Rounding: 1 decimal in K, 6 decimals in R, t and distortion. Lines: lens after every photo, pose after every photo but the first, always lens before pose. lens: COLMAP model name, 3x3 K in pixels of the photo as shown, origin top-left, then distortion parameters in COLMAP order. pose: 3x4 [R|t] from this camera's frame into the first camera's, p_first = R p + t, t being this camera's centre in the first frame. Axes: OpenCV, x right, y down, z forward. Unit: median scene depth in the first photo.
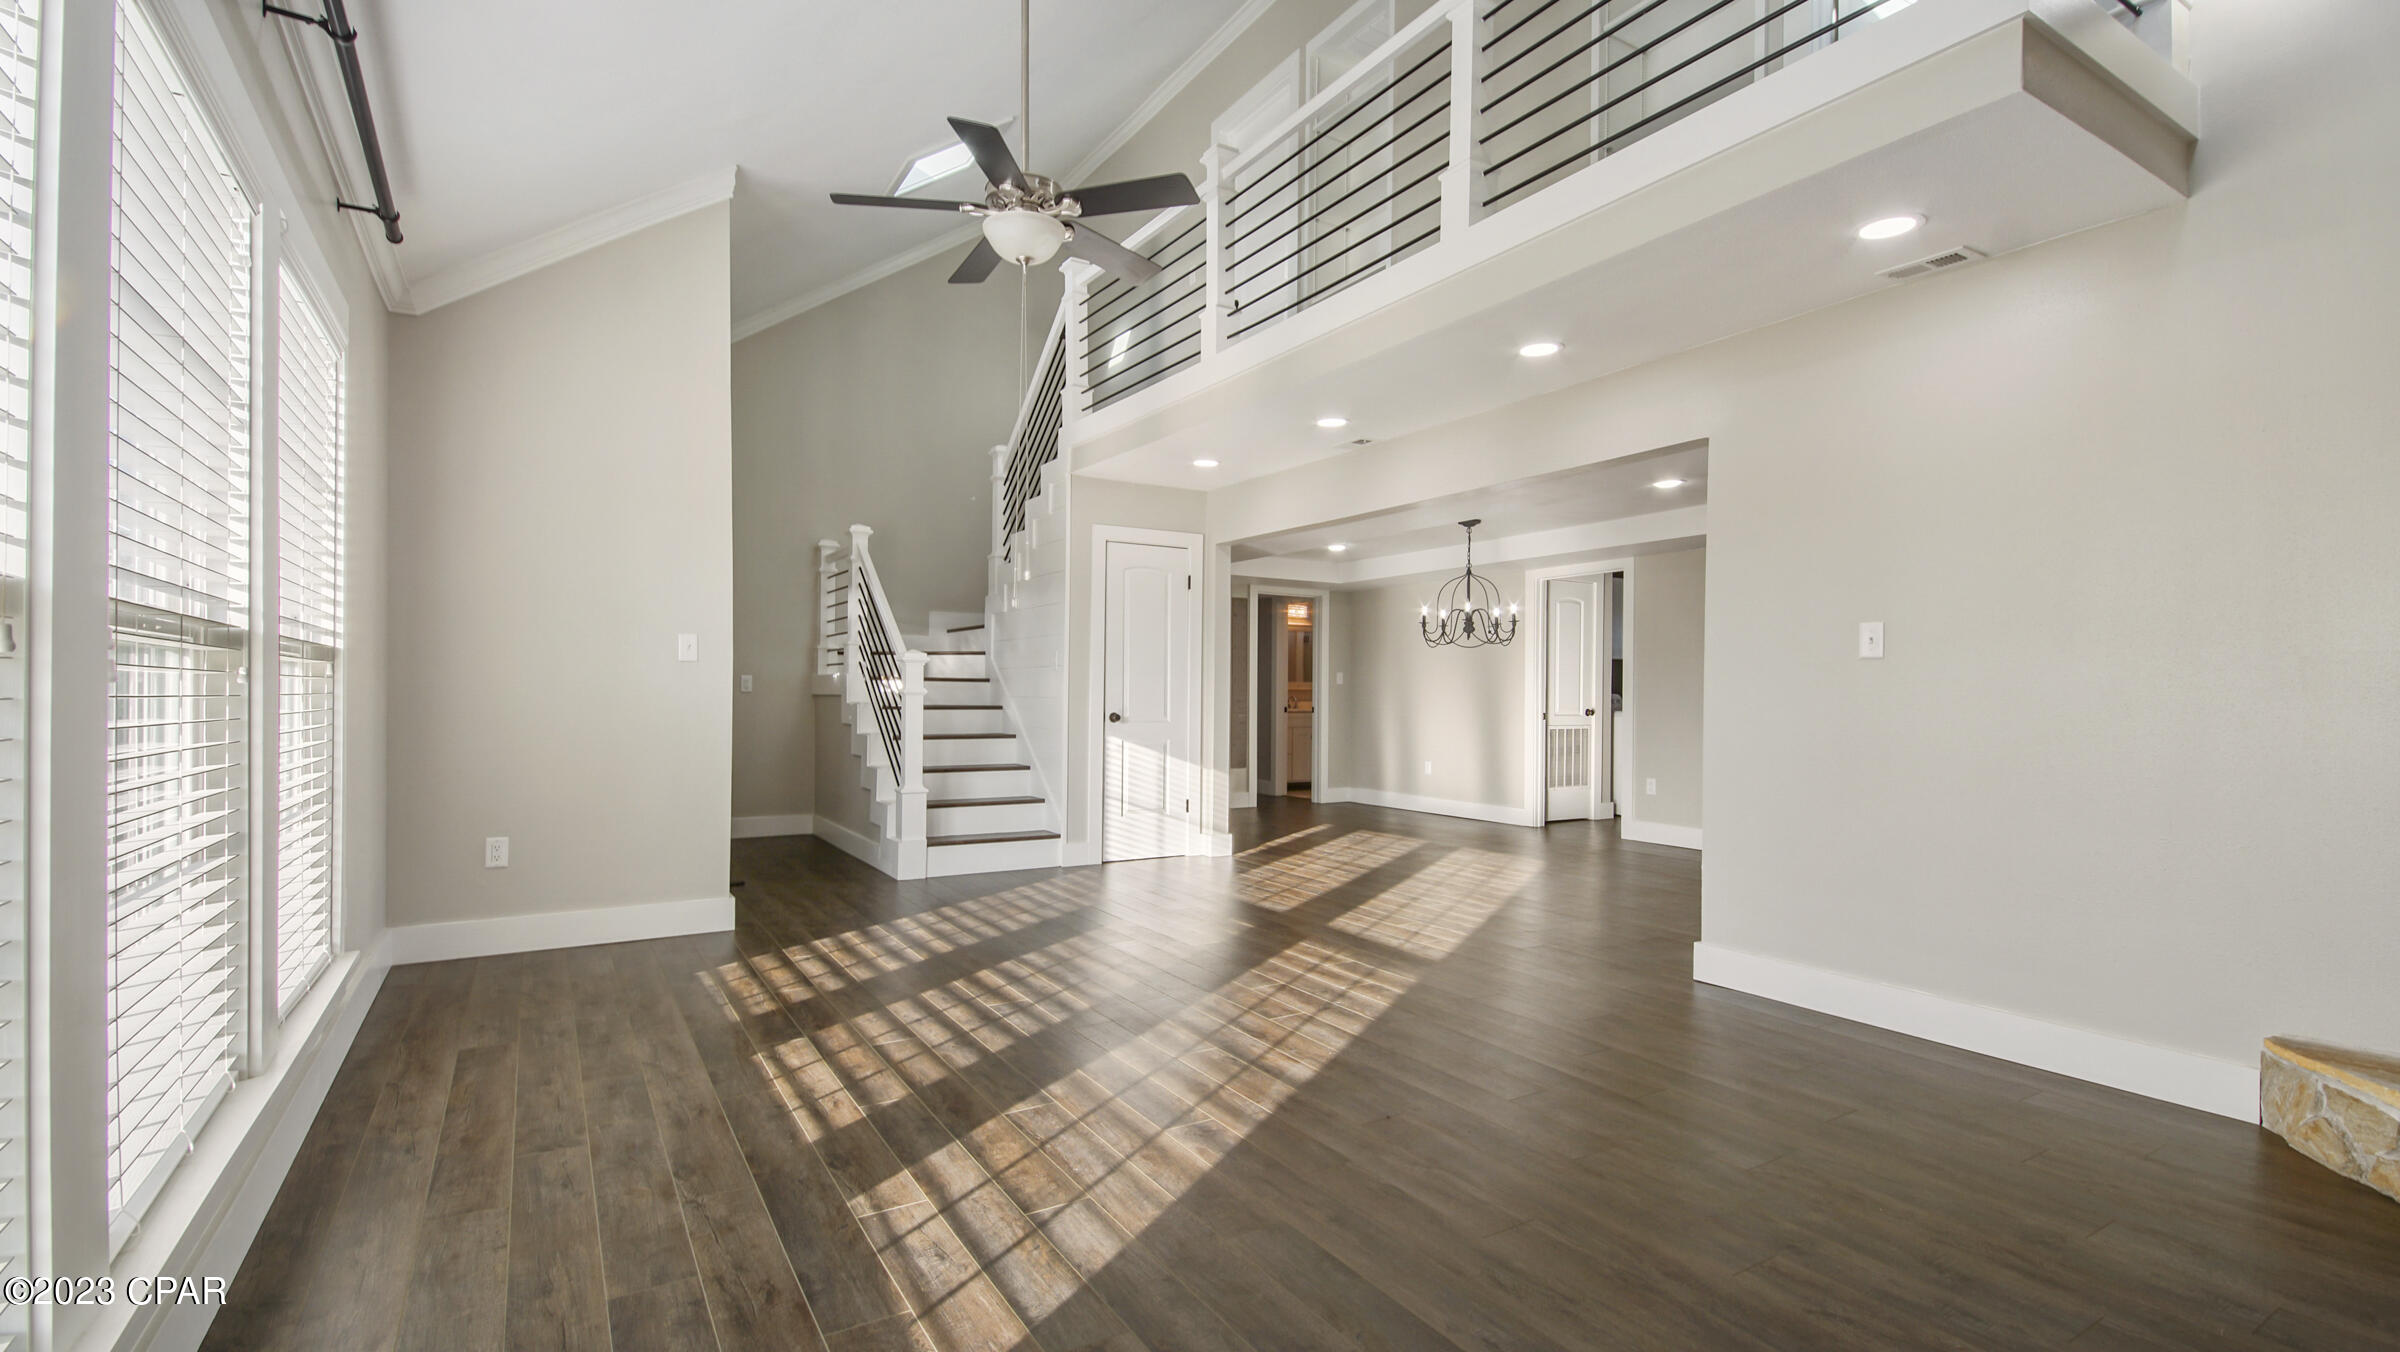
lens RADIAL K [[1099.2, 0, 1215.3], [0, 1099.2, 682.0], [0, 0, 1]] dist [0.005955, -0.000628]
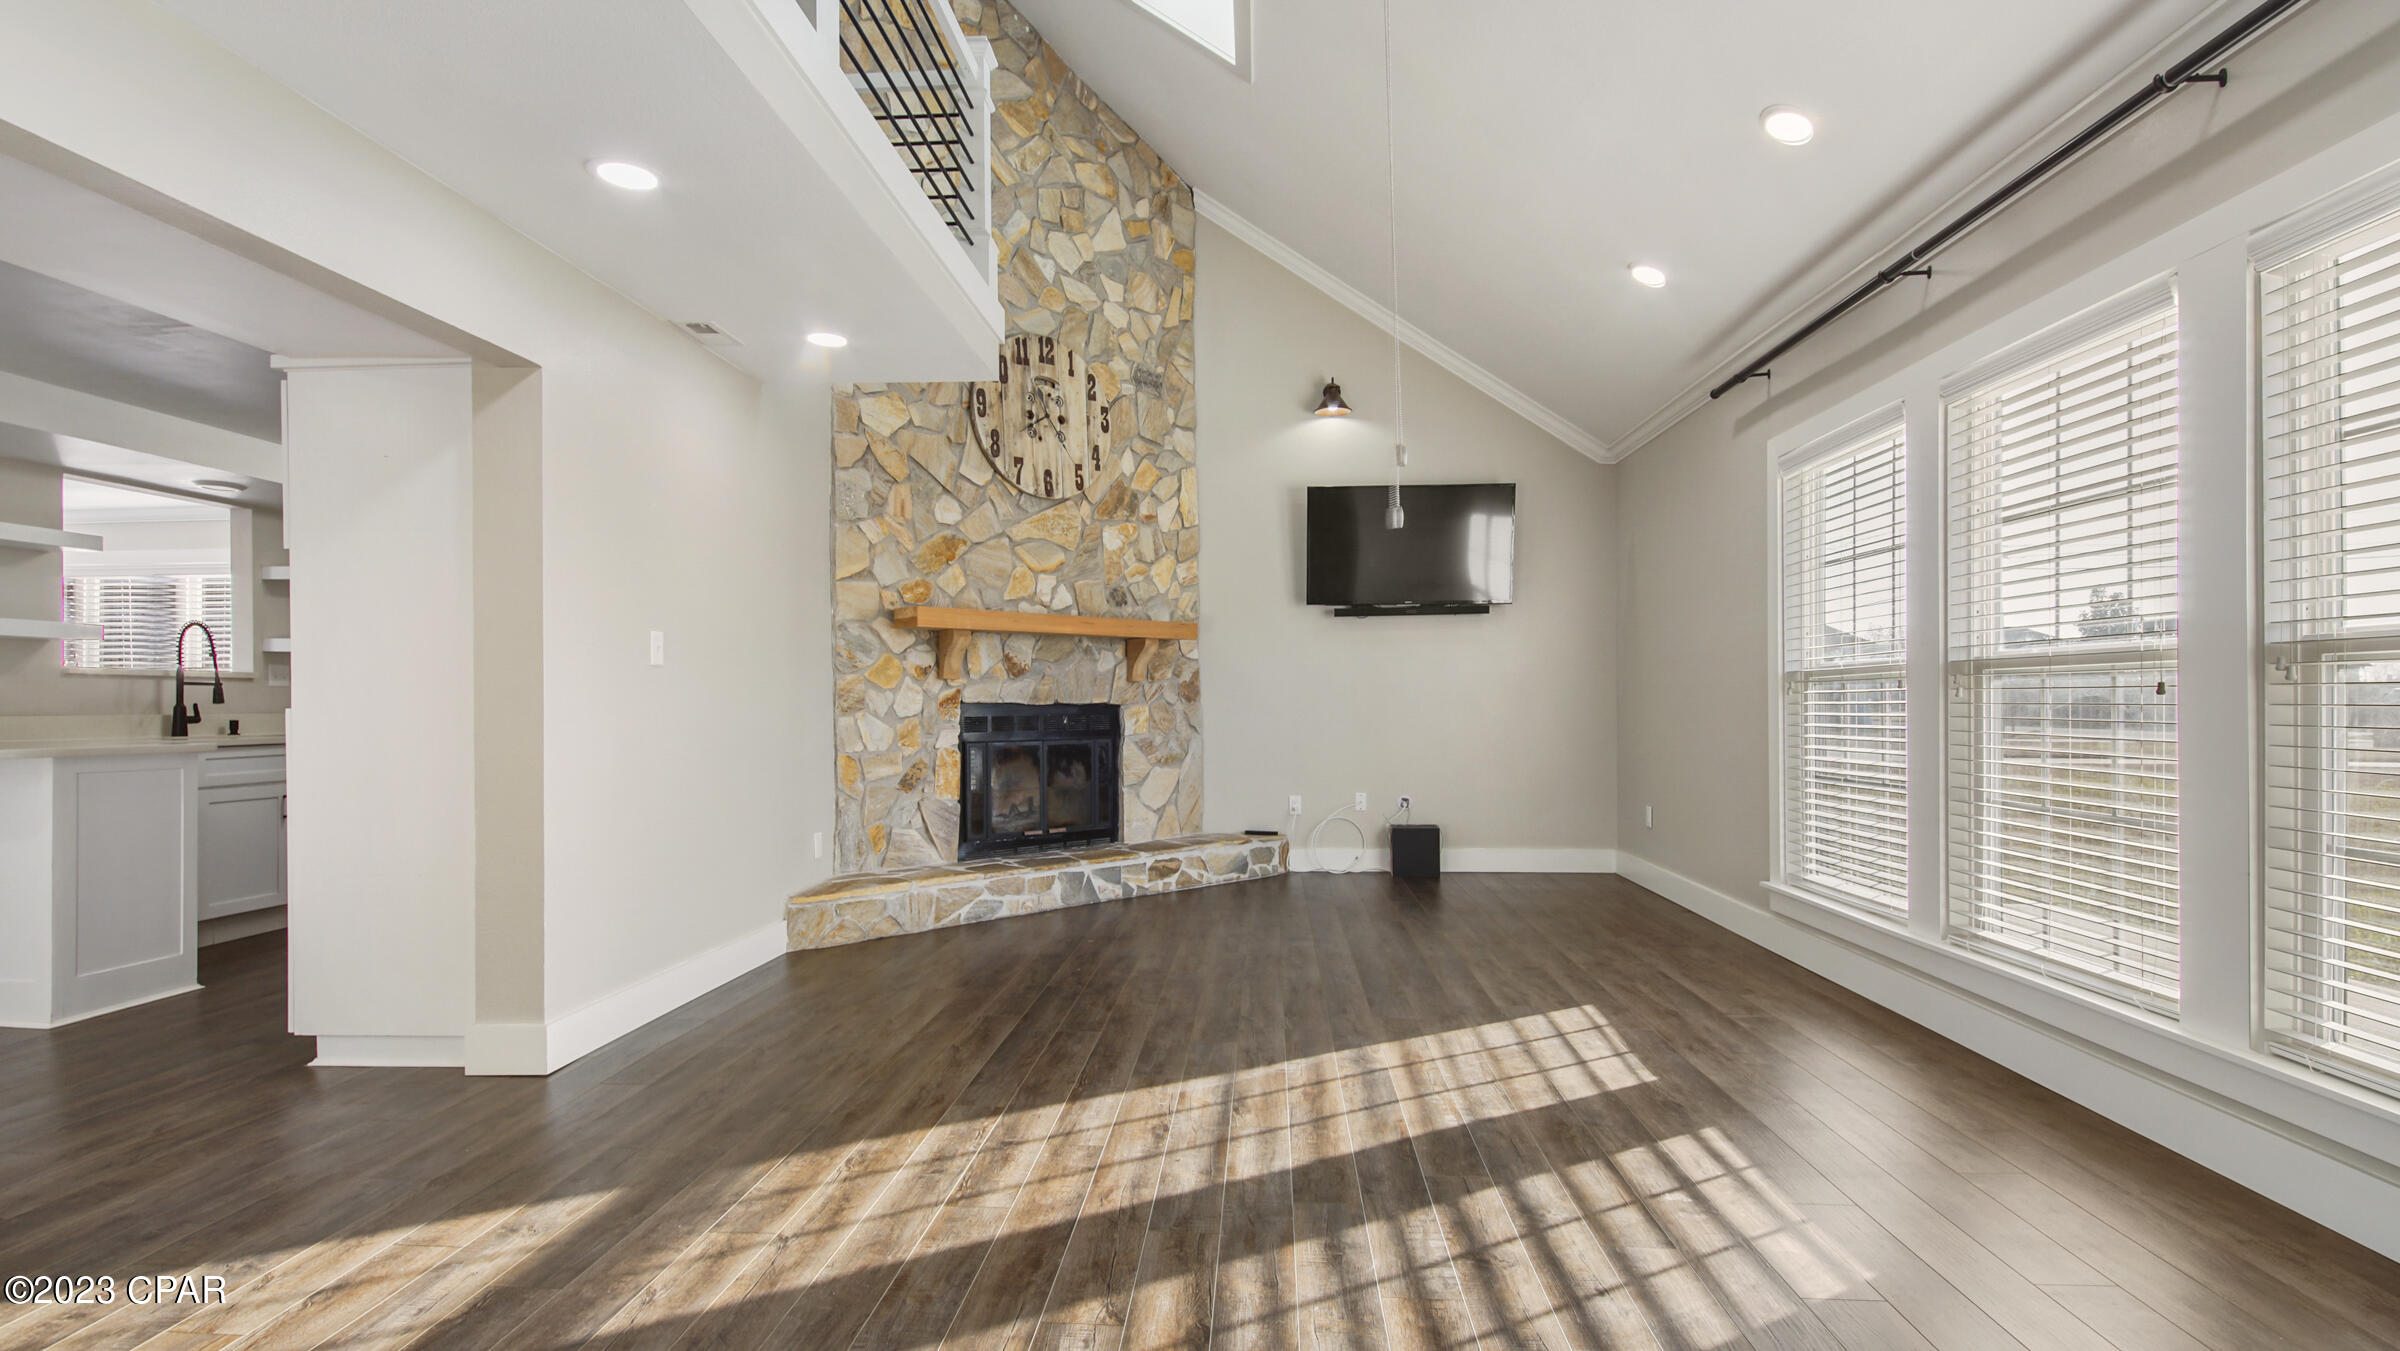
lens RADIAL K [[1099.2, 0, 1210.3], [0, 1099.2, 684.7], [0, 0, 1]] dist [0.005955, -0.000628]
pose [[-0.823178, 0.013044, 0.567634, -0.457906], [0.002451, 0.999808, -0.019420, 0.020224], [-0.567779, -0.014595, -0.823052, 1.693778]]
